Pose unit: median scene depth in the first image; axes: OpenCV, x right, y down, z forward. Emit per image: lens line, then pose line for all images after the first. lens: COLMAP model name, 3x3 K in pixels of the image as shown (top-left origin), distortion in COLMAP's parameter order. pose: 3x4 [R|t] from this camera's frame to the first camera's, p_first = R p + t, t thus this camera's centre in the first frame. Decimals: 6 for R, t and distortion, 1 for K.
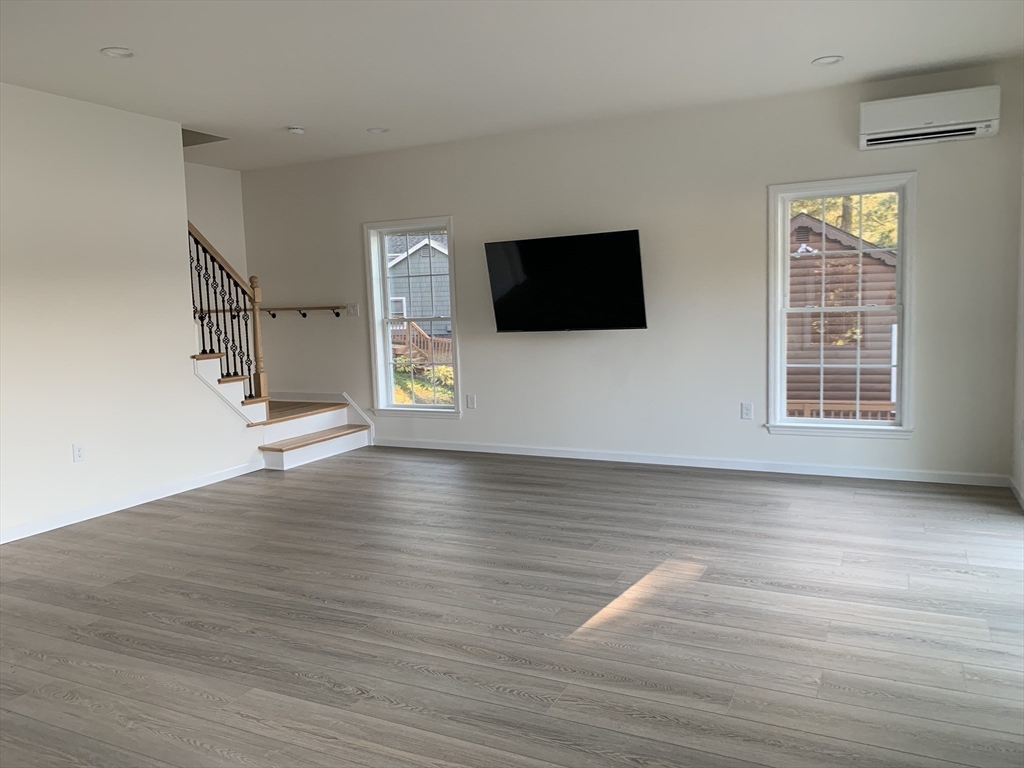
lens RADIAL K [[780.8, 0, 511.9], [0, 780.8, 382.8], [0, 0, 1]] dist [0.027192, -0.033577]
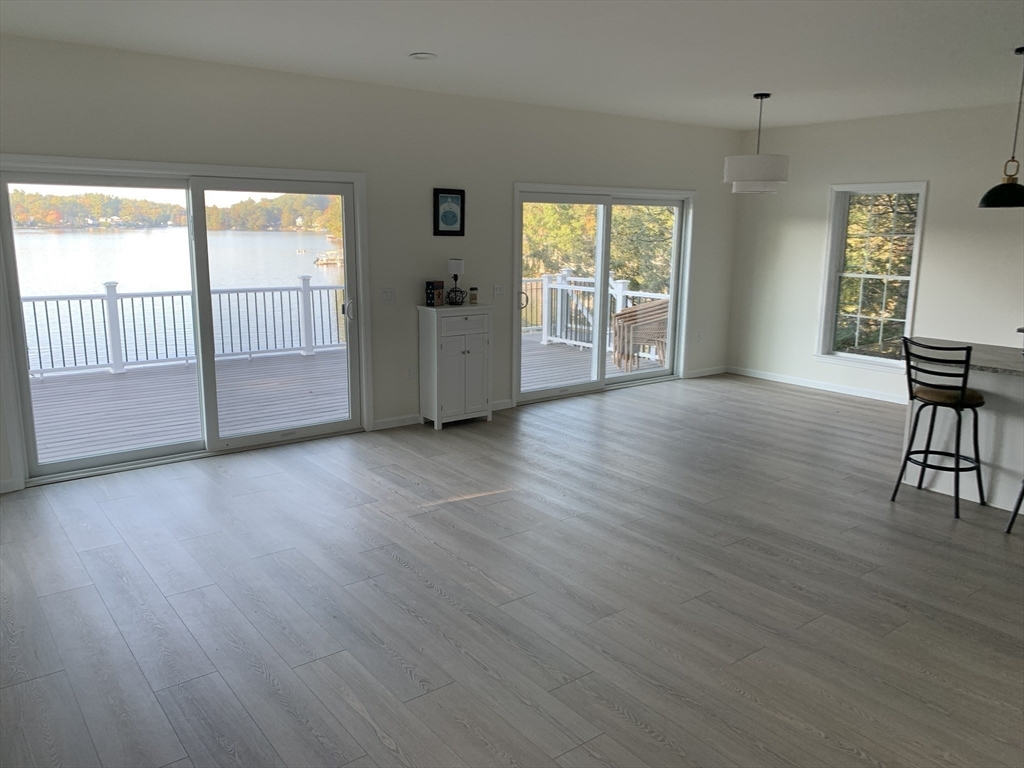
lens RADIAL K [[780.8, 0, 509.5], [0, 780.8, 383.4], [0, 0, 1]] dist [0.027192, -0.033577]
pose [[-0.894929, -0.065233, 0.441415, -0.300364], [0.061700, 0.961661, 0.267208, -0.153877], [-0.441922, 0.266368, -0.856594, 1.137331]]
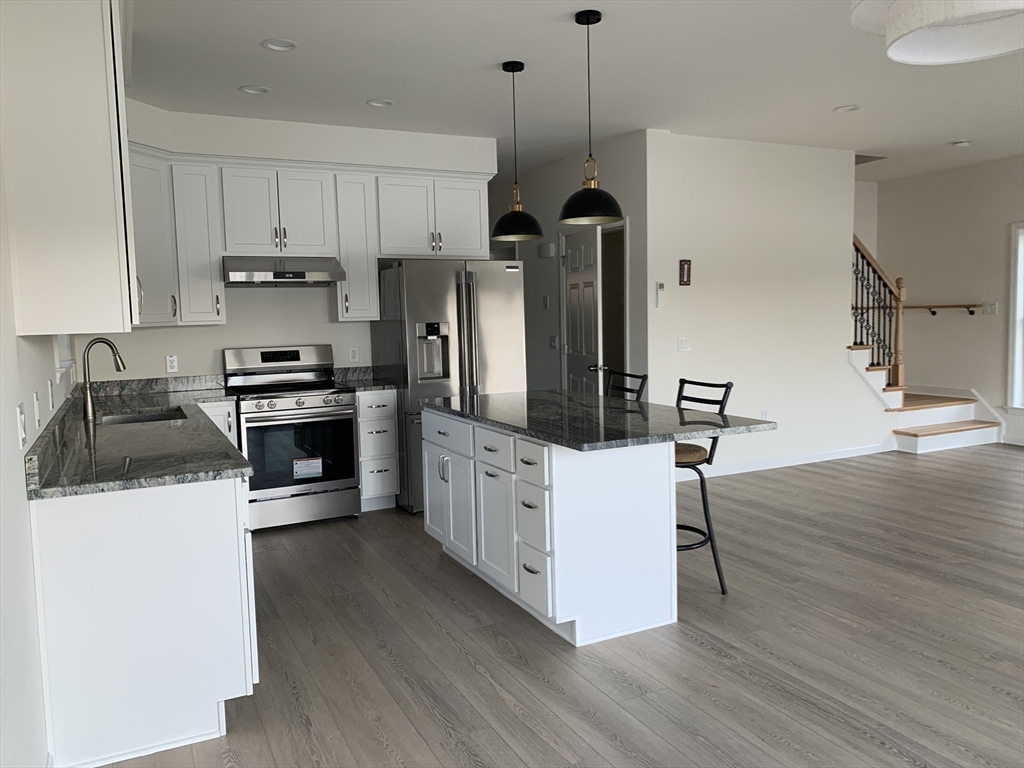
lens RADIAL K [[780.8, 0, 502.1], [0, 780.8, 378.5], [0, 0, 1]] dist [0.027192, -0.033577]
pose [[0.787126, 0.064232, -0.613439, -0.081846], [-0.065404, 0.997647, 0.020539, 0.022079], [0.613315, 0.023954, 0.789475, -0.233765]]
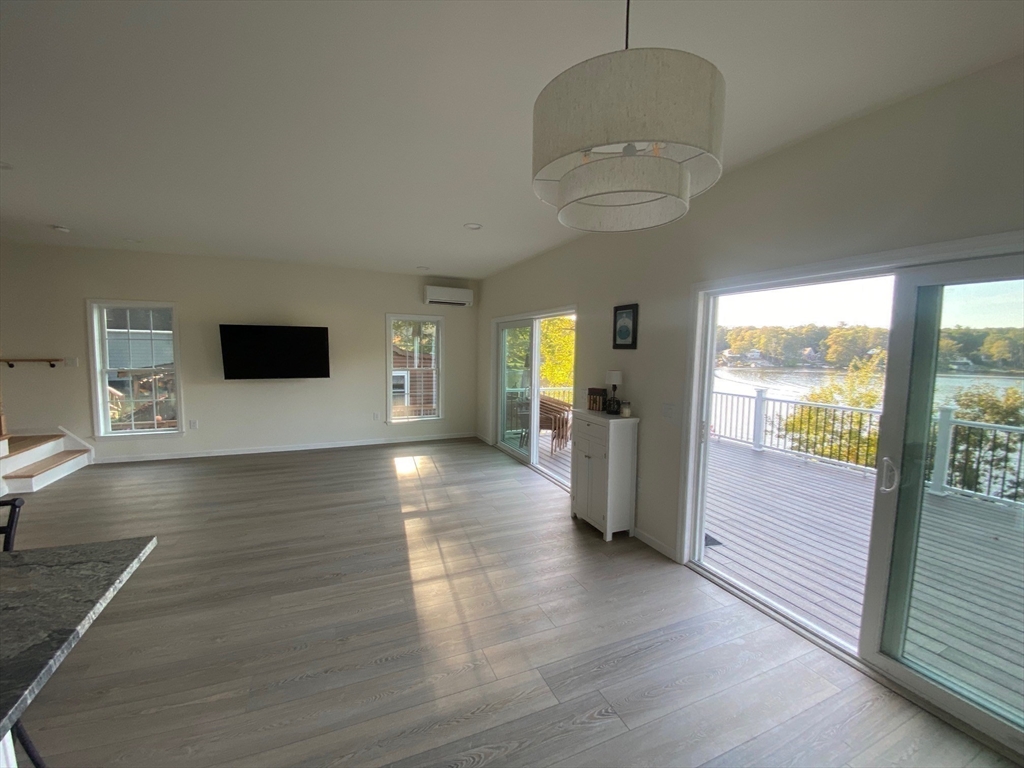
lens RADIAL K [[413.6, 0, 508.2], [0, 413.6, 381.7], [0, 0, 1]] dist [0.006948, -0.003929]
pose [[0.646511, -0.011920, 0.762812, -0.303761], [0.040186, 0.999022, -0.018448, -0.021530], [-0.761846, 0.042581, 0.646358, -0.005251]]
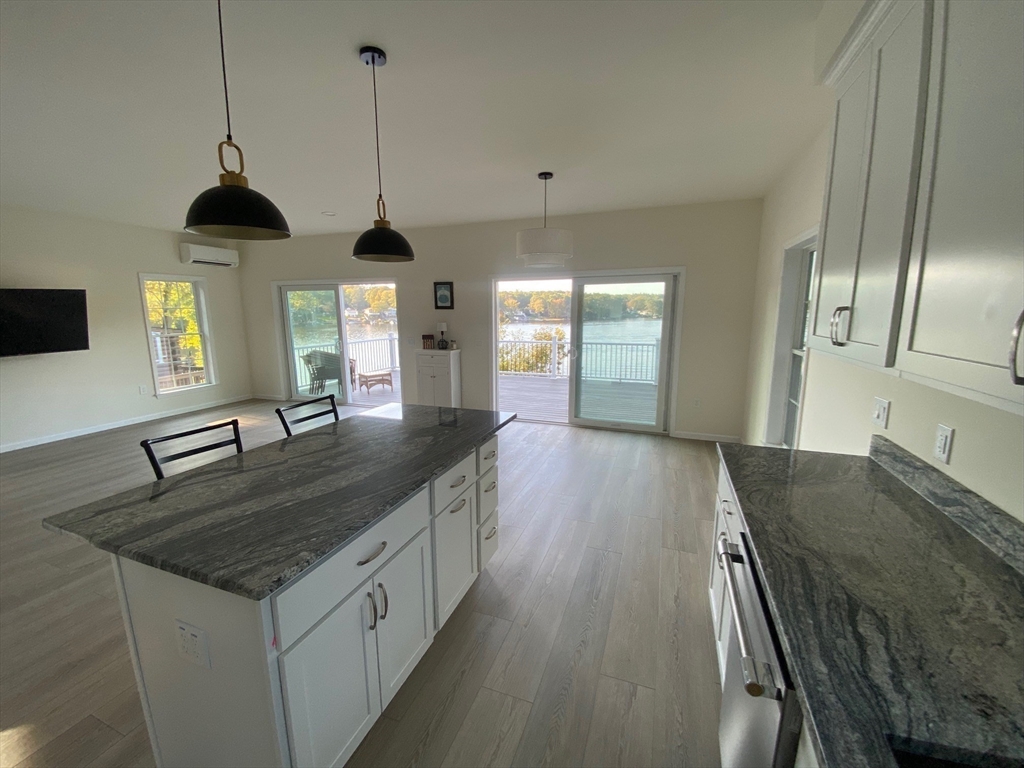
lens RADIAL K [[413.6, 0, 511.7], [0, 413.6, 383.8], [0, 0, 1]] dist [0.006948, -0.003929]
pose [[-0.102380, -0.135506, 0.985473, -0.727804], [0.111772, 0.982838, 0.146756, -0.024803], [-0.988446, 0.125173, -0.085477, 0.190876]]
